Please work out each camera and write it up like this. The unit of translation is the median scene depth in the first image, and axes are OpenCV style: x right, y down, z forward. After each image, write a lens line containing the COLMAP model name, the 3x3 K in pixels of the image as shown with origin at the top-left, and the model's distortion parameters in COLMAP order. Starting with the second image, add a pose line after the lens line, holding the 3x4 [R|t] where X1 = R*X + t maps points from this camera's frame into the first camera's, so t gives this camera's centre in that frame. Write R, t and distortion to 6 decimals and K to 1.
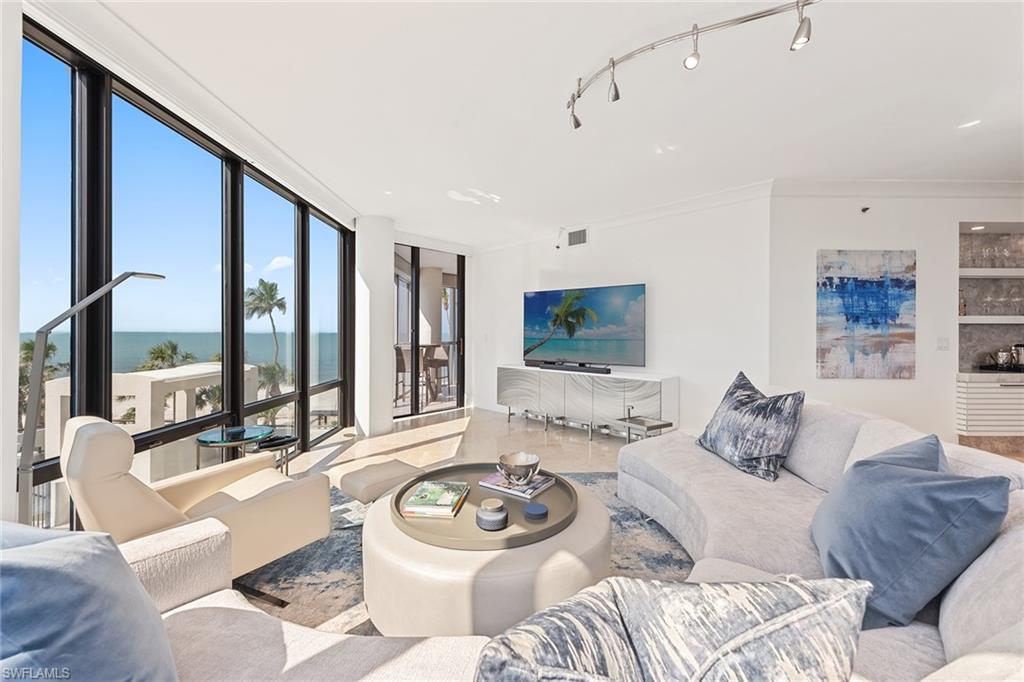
lens RADIAL K [[409.8, 0, 516.3], [0, 409.8, 330.7], [0, 0, 1]] dist [0.014012, -0.000652]
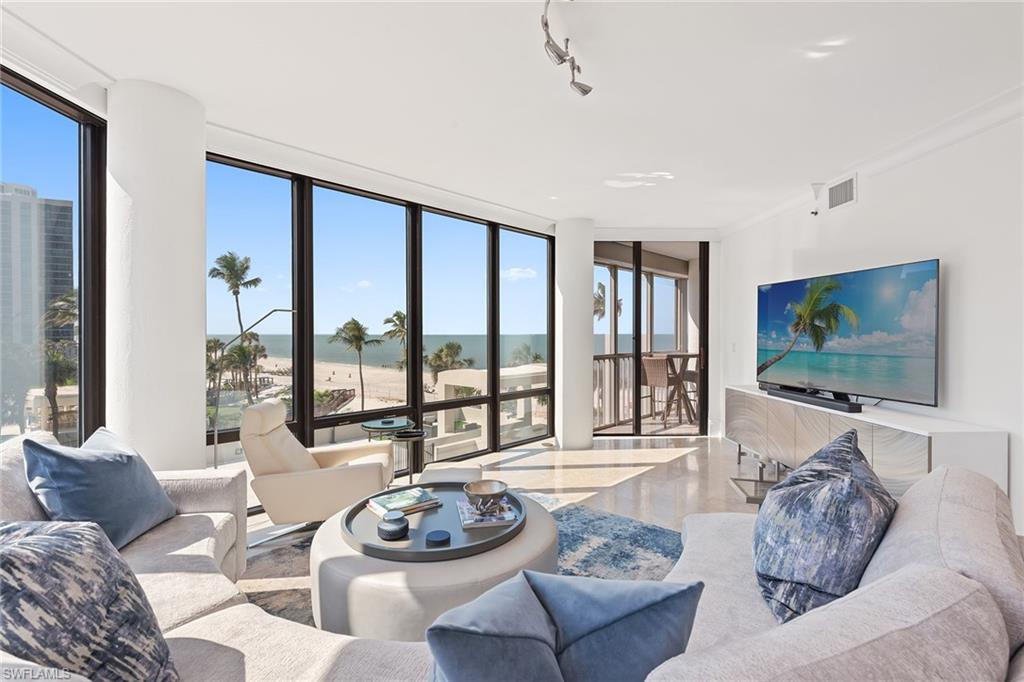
lens RADIAL K [[484.0, 0, 511.2], [0, 484.0, 326.8], [0, 0, 1]] dist [-0.000894, -0.000187]
pose [[0.695778, -0.014730, -0.718106, 0.413766], [0.009074, 0.999890, -0.011718, -0.019538], [0.718199, 0.001637, 0.695836, 0.134105]]
